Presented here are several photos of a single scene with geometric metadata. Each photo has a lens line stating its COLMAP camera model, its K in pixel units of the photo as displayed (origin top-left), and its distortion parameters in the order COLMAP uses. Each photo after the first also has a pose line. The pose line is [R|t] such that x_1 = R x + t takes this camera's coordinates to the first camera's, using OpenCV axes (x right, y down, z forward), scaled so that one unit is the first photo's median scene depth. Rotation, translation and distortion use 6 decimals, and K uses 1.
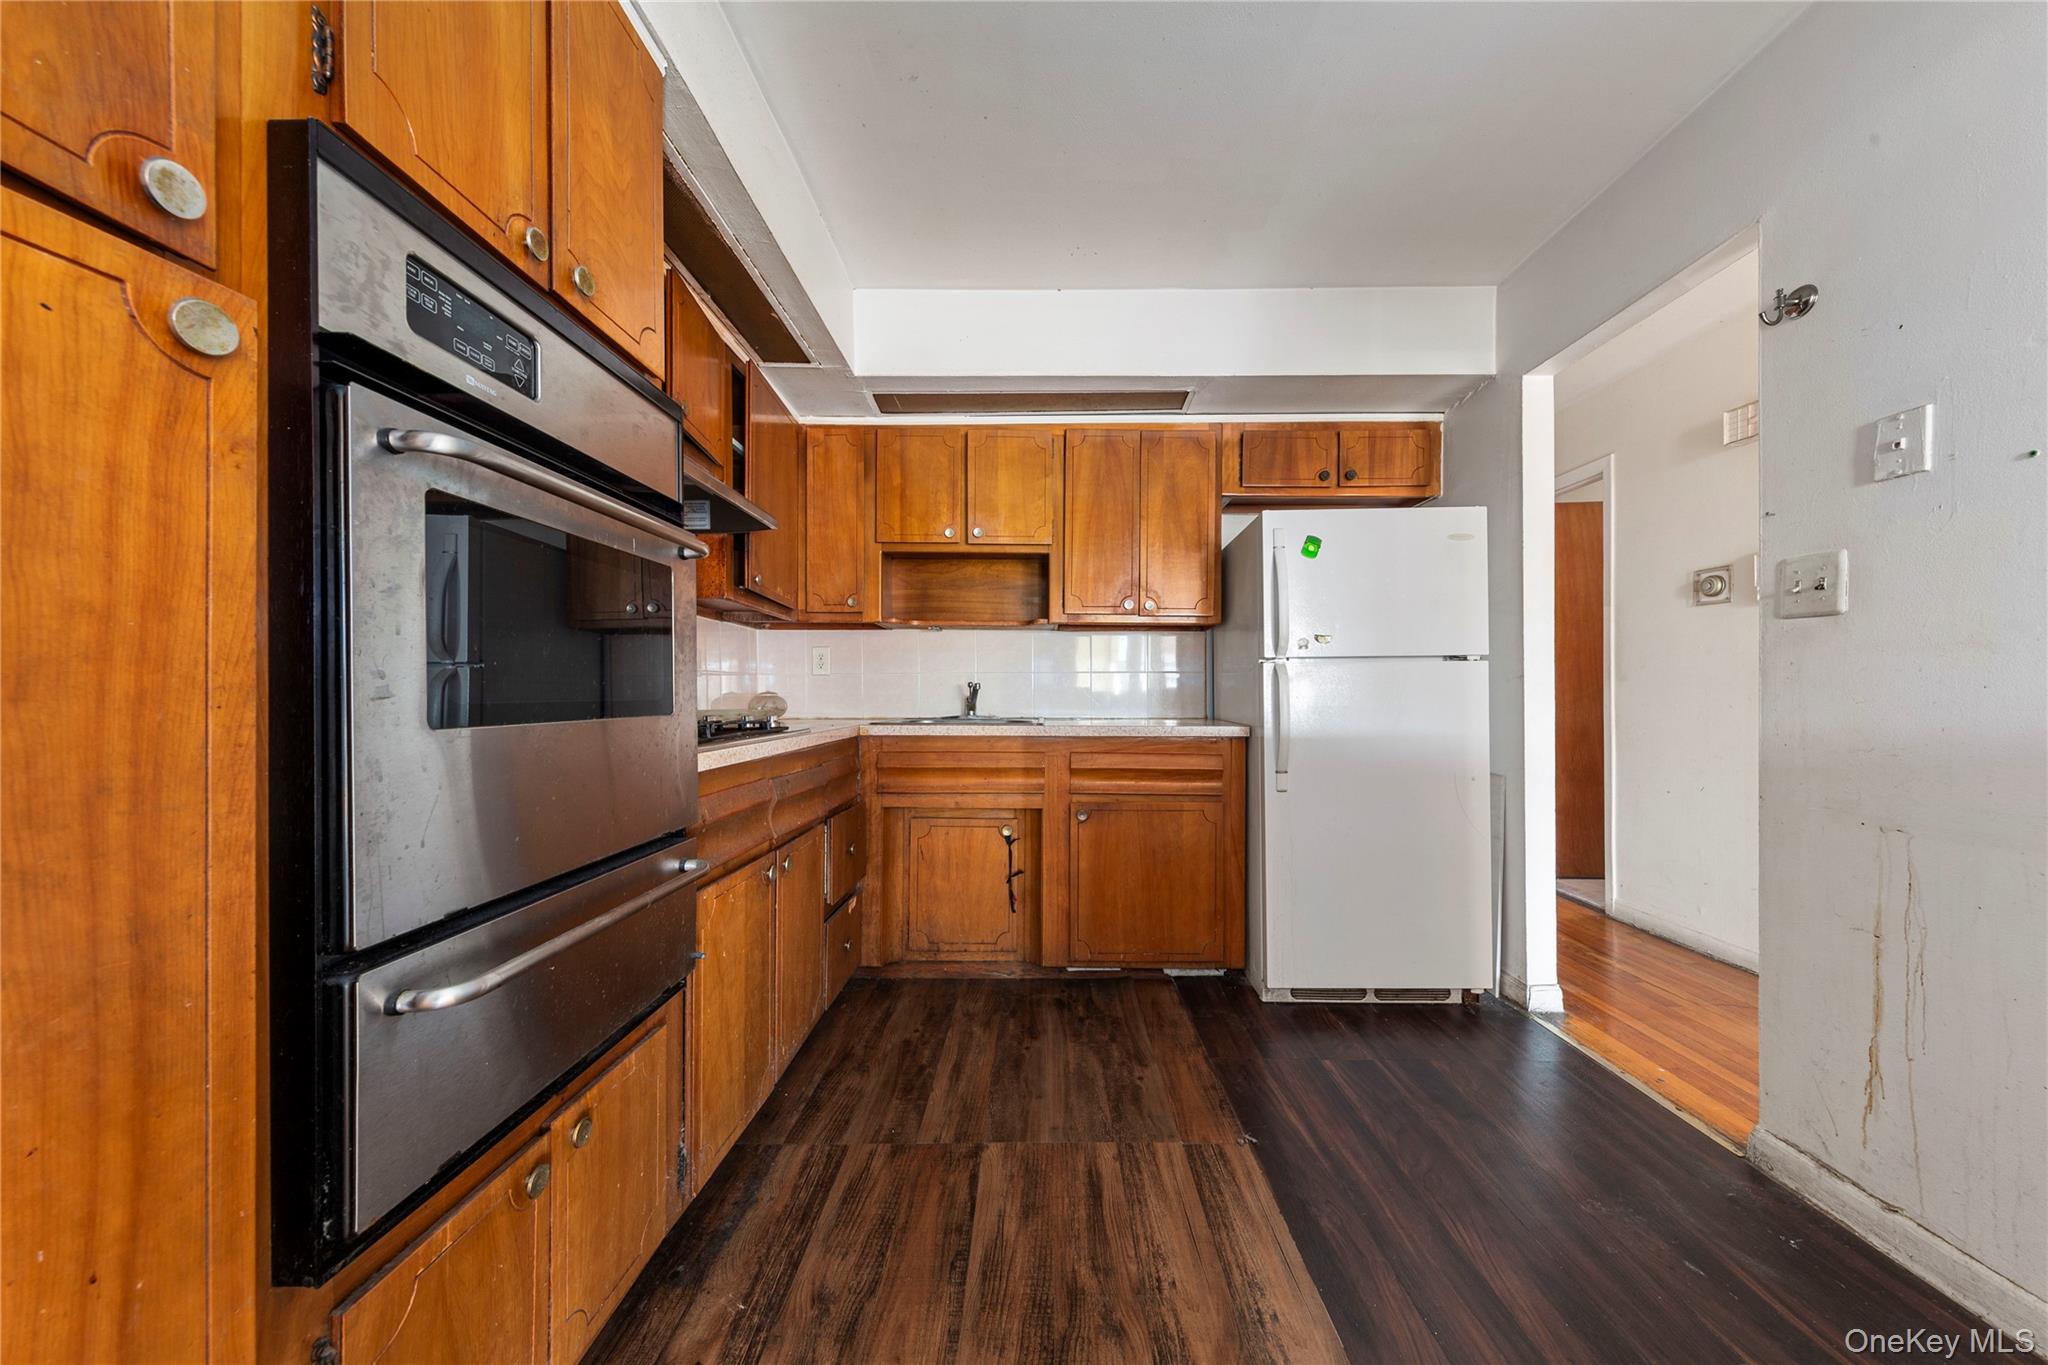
lens RADIAL K [[682.4, 0, 1034.1], [0, 682.4, 694.3], [0, 0, 1]] dist [0.011981, 0.000090]
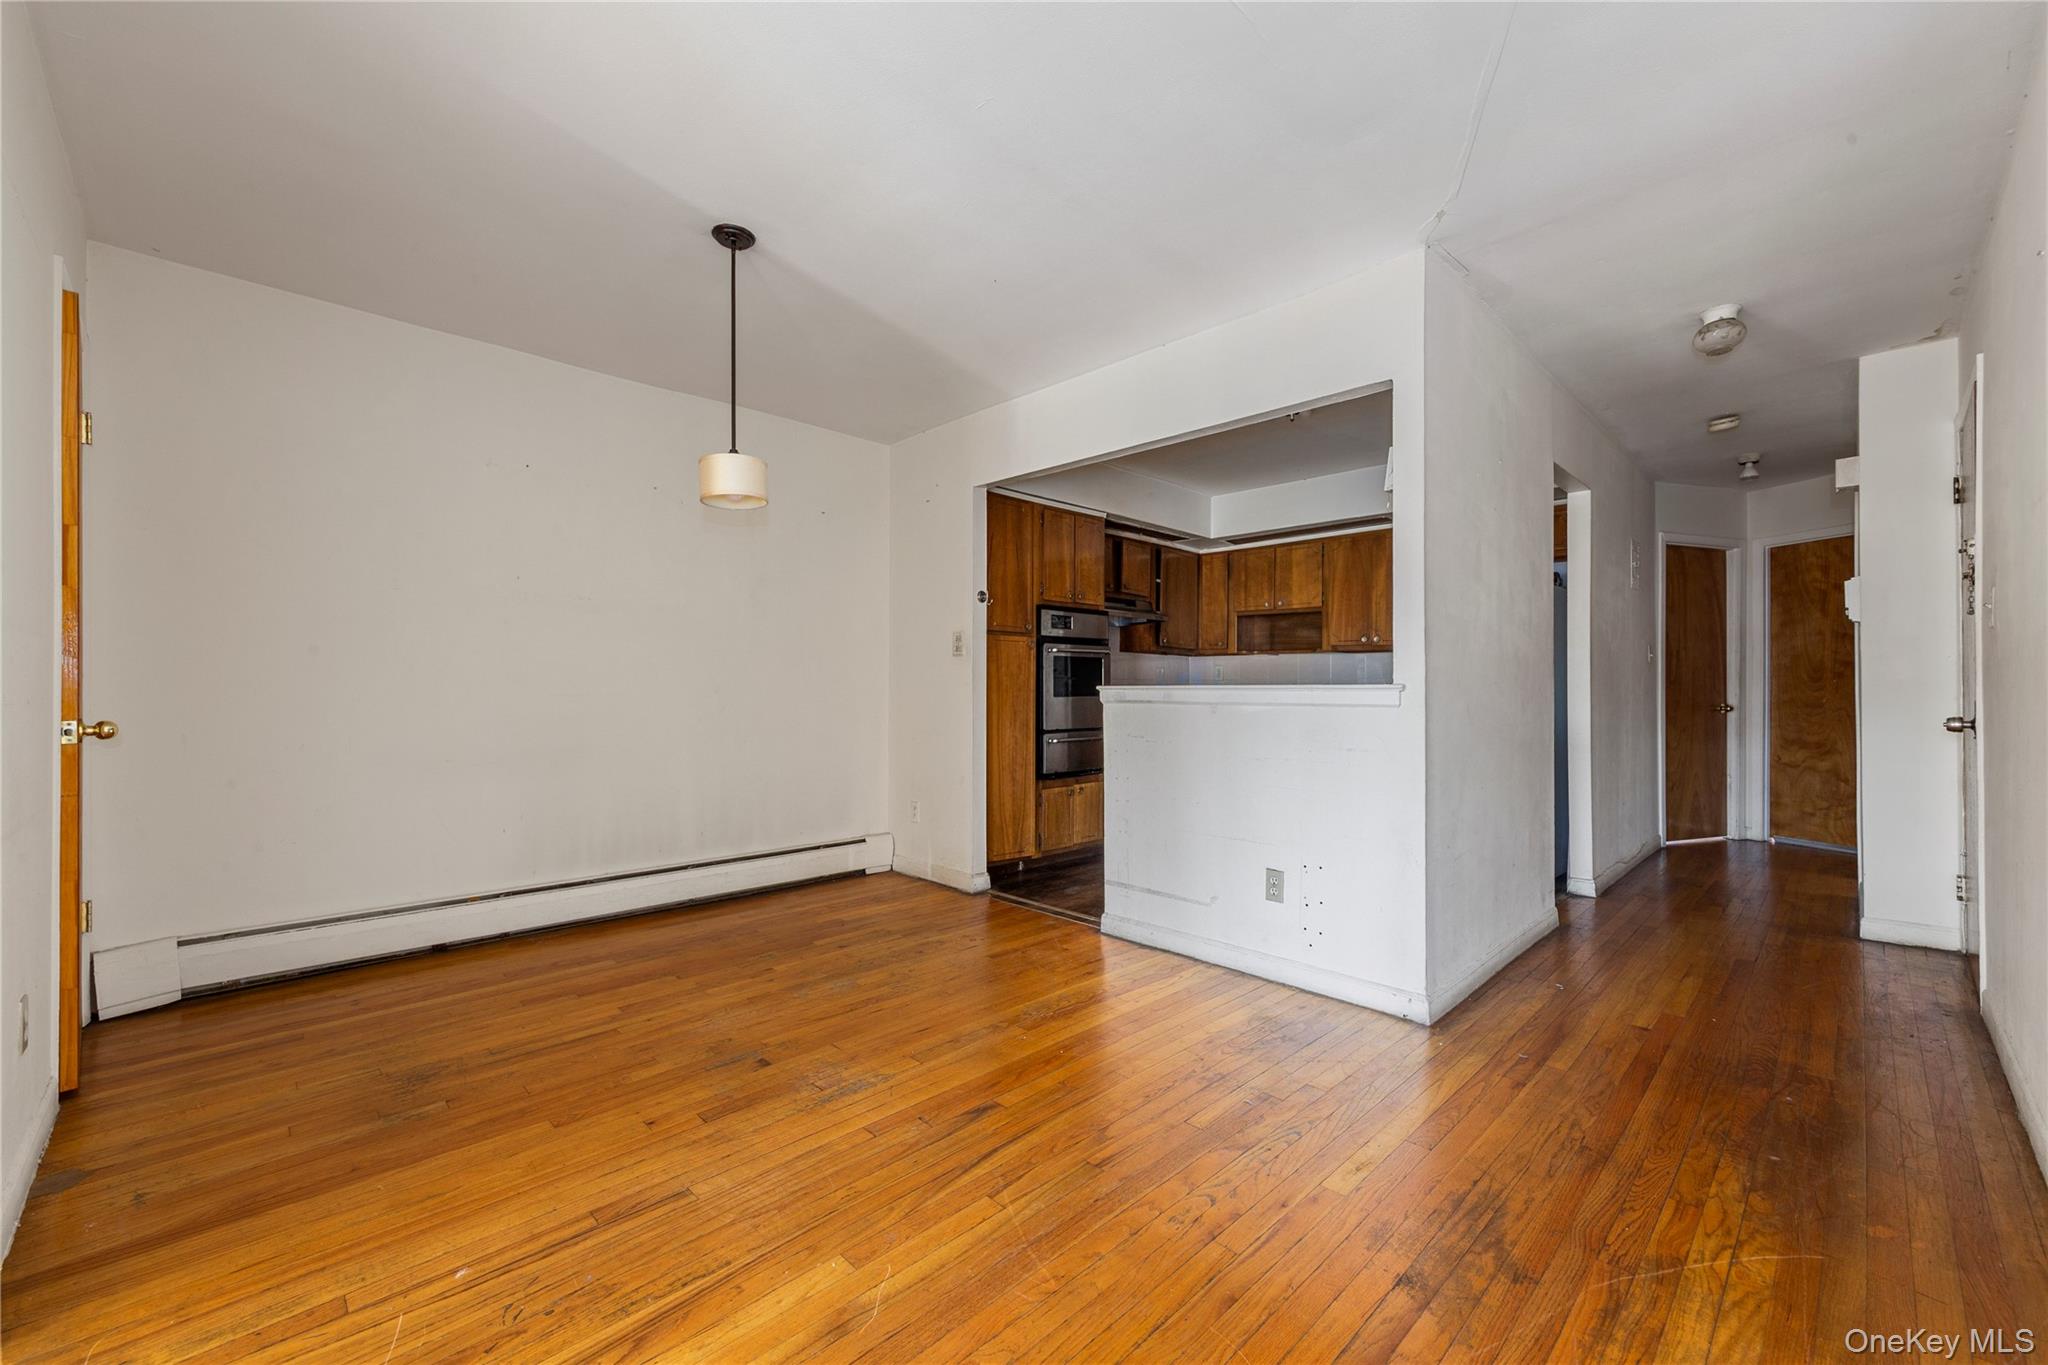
lens RADIAL K [[828.4, 0, 1024.4], [0, 828.4, 685.2], [0, 0, 1]] dist [-0.000038, 0.000000]
pose [[0.712525, 0.000661, -0.701646, 4.116860], [-0.005696, 0.999972, -0.004842, -0.017602], [0.701624, 0.007447, 0.712509, -4.436502]]
